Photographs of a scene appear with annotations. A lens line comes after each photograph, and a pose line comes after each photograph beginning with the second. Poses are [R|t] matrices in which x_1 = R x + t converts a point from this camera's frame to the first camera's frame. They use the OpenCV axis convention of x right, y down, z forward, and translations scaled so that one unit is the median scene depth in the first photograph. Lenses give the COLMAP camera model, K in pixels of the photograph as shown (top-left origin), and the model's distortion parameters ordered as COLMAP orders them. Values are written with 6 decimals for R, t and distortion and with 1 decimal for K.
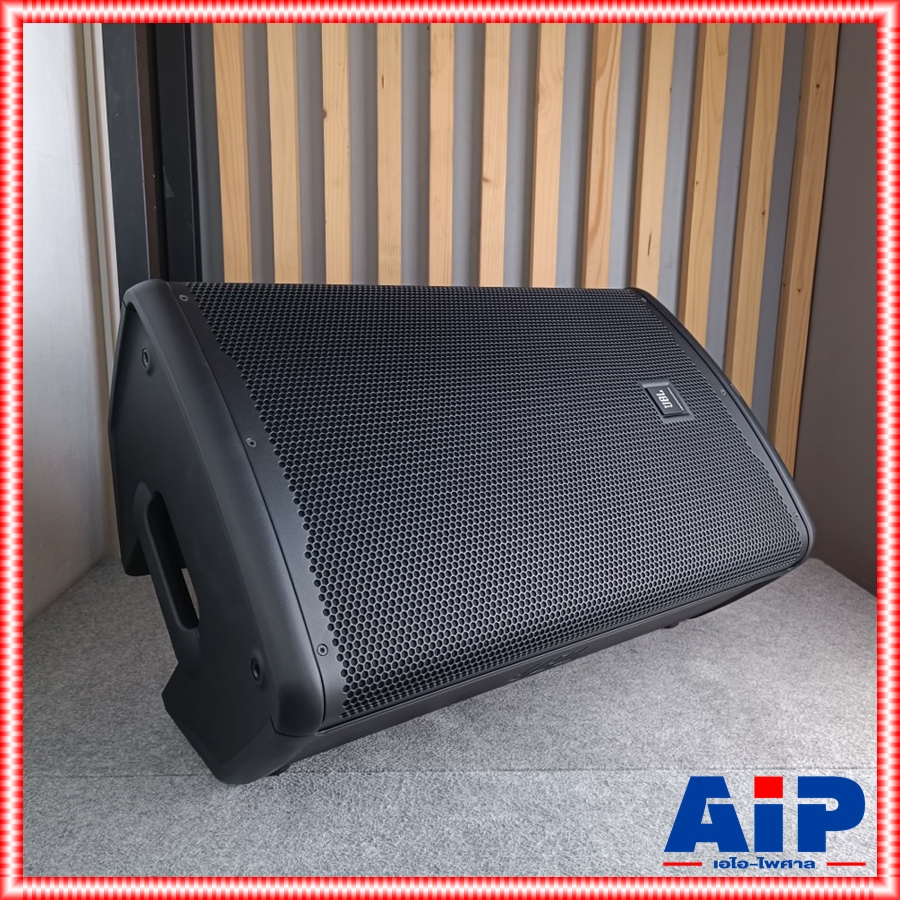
lens RADIAL K [[835.6, 0, 441.0], [0, 835.6, 450.5], [0, 0, 1]] dist [0.019214, 0.000000]
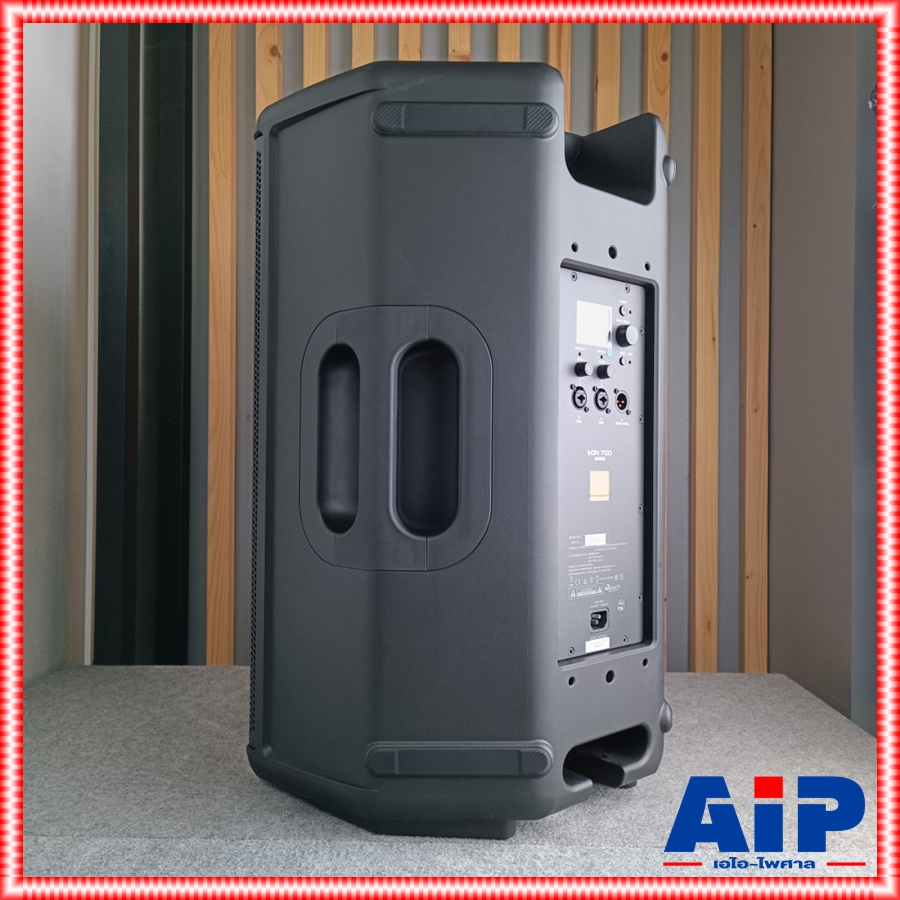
lens RADIAL K [[835.6, 0, 450.2], [0, 835.6, 451.1], [0, 0, 1]] dist [0.019214, 0.000000]
pose [[0.997725, -0.008878, -0.066826, 0.159772], [-0.004908, 0.979093, -0.203356, 0.091343], [0.067235, 0.203221, 0.976822, -0.027717]]
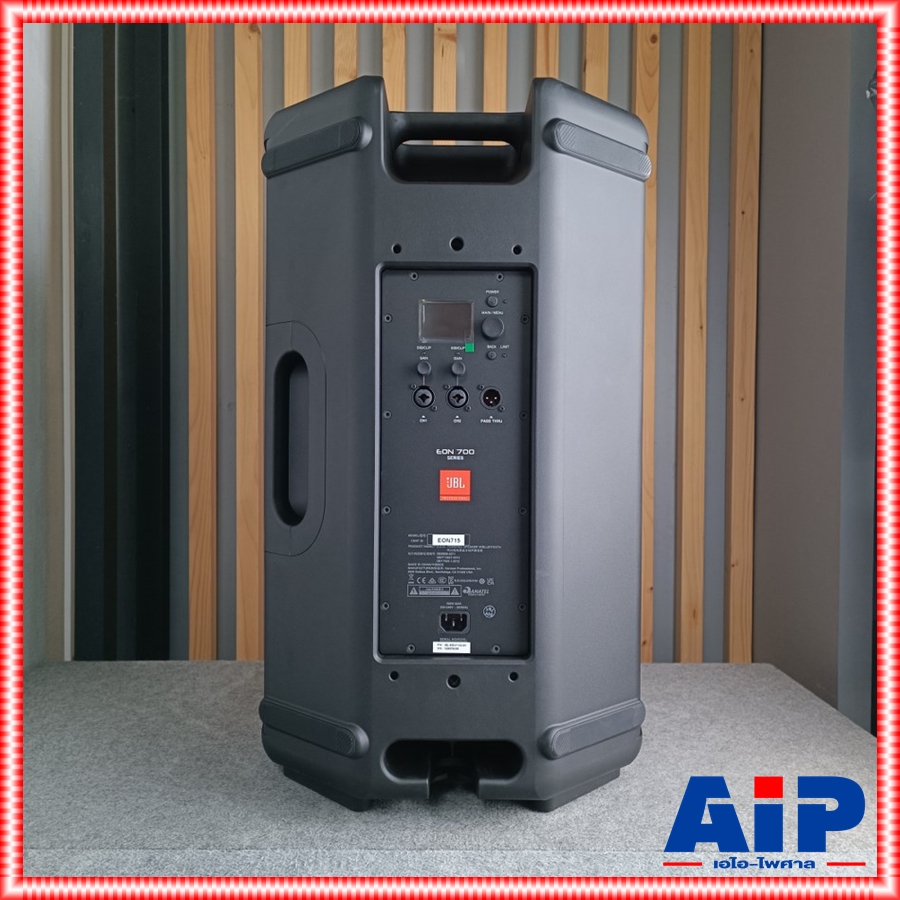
lens RADIAL K [[835.6, 0, 447.6], [0, 835.6, 450.9], [0, 0, 1]] dist [0.019214, 0.000000]
pose [[0.999287, -0.008556, -0.036764, 0.136369], [0.001910, 0.984183, -0.177143, 0.069474], [0.037698, 0.176947, 0.983498, -0.015923]]
